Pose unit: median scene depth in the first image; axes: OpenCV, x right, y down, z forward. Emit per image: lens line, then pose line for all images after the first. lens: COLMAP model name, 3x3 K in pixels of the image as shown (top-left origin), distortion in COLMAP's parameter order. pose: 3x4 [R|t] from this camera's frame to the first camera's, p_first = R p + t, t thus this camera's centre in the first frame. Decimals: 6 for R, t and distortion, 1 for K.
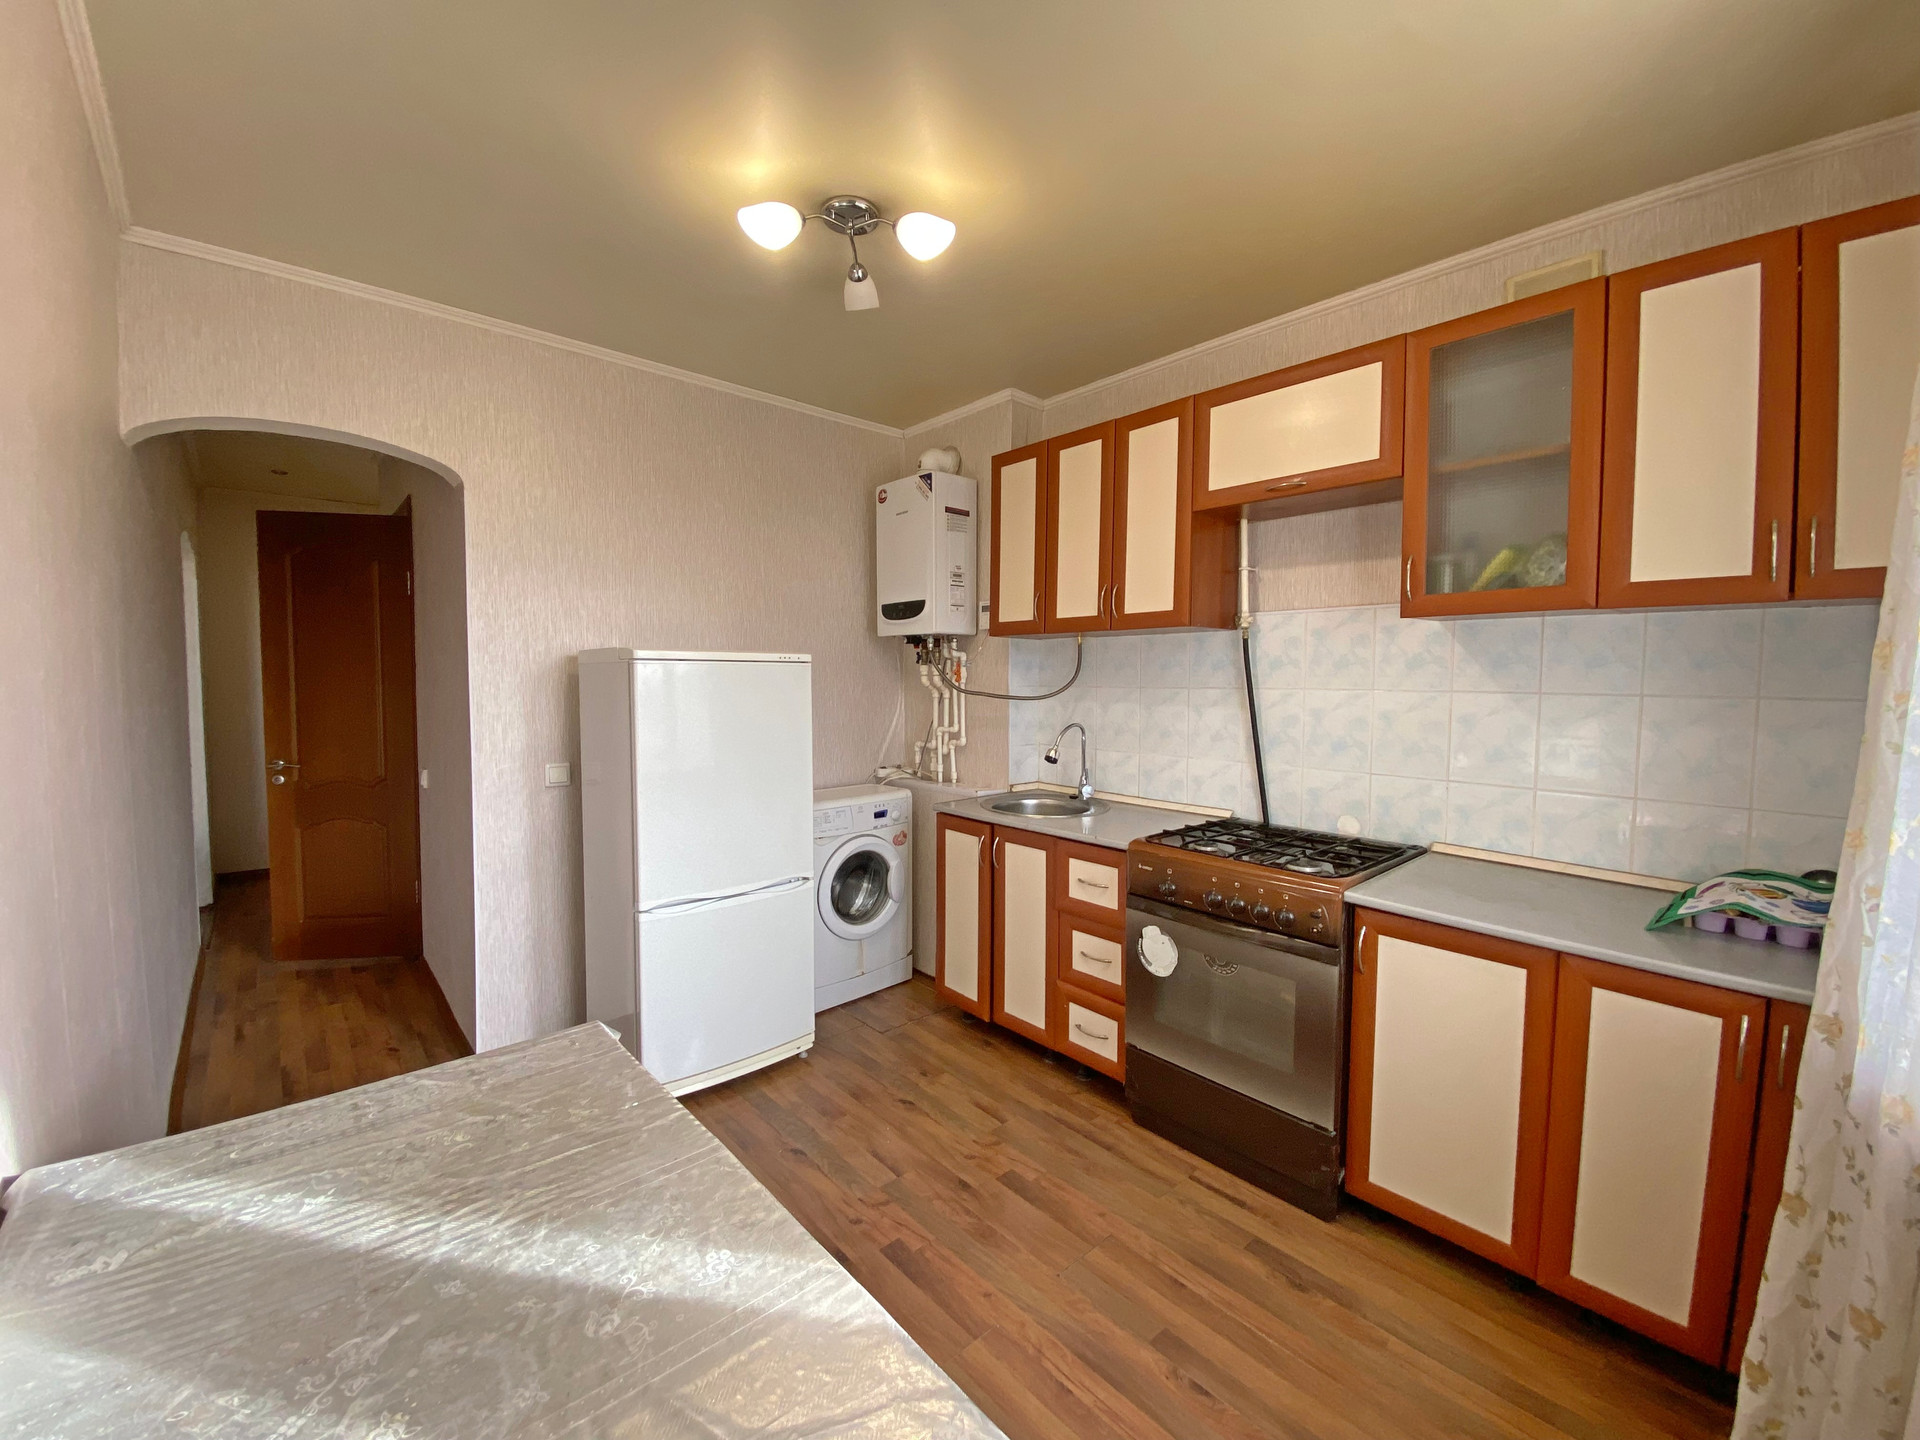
lens RADIAL K [[783.7, 0, 954.3], [0, 783.7, 712.9], [0, 0, 1]] dist [0.008839, -0.002231]
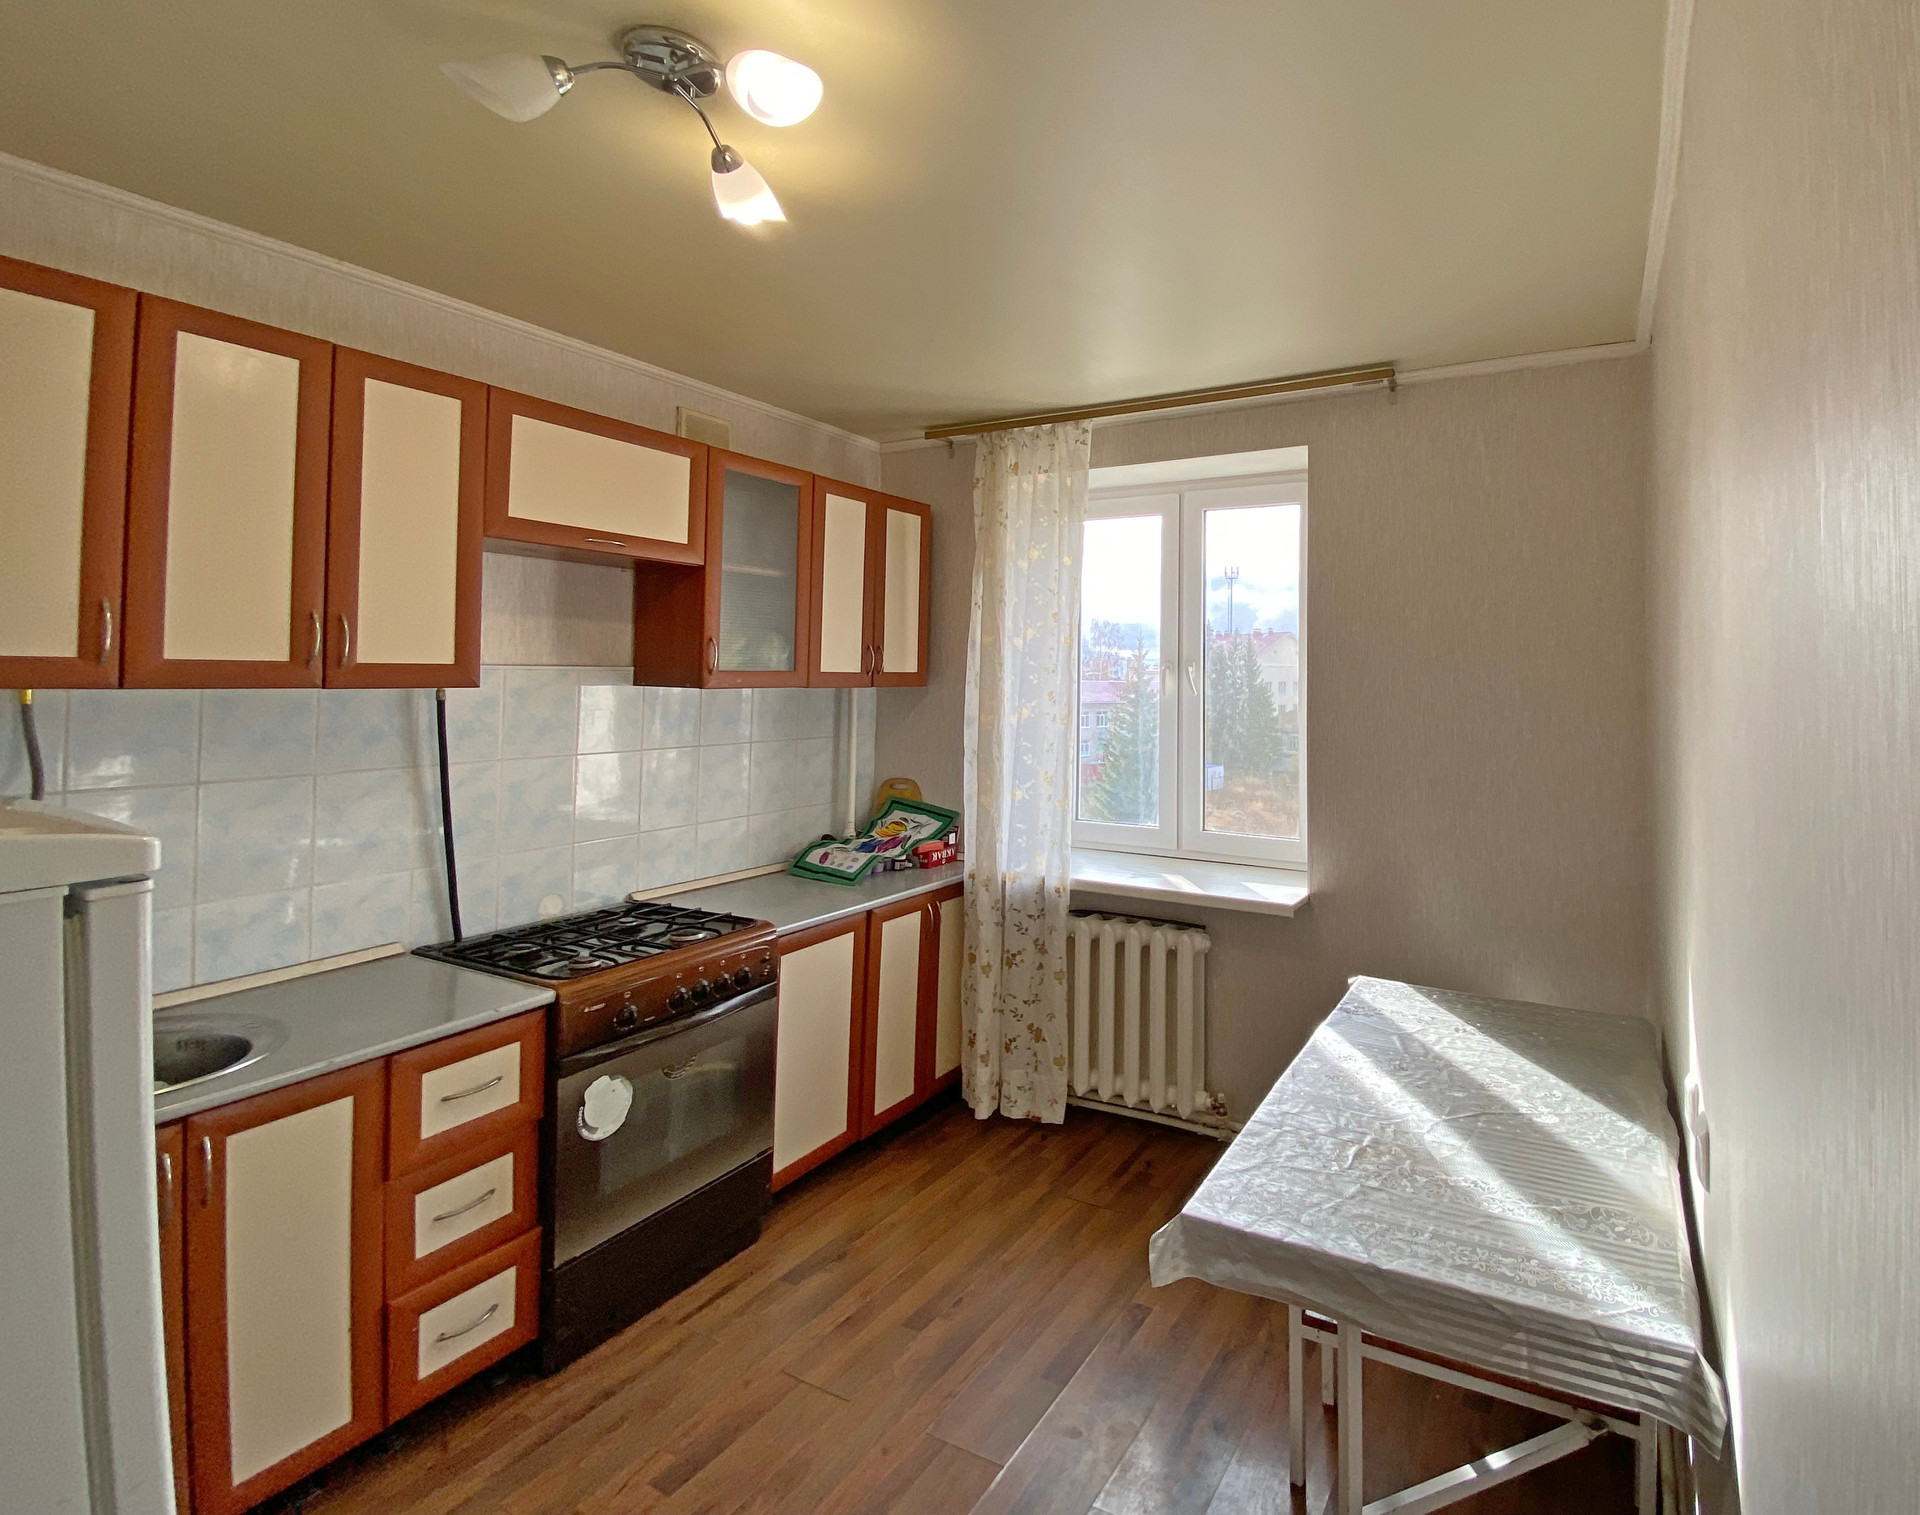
lens RADIAL K [[941.0, 0, 1154.4], [0, 941.0, 632.2], [0, 0, 1]] dist [-0.007217, -0.006689]
pose [[-0.398613, 0.037259, 0.916362, -0.763322], [0.038983, 0.998960, -0.023660, -0.117710], [-0.916291, 0.026292, -0.399650, 0.772678]]
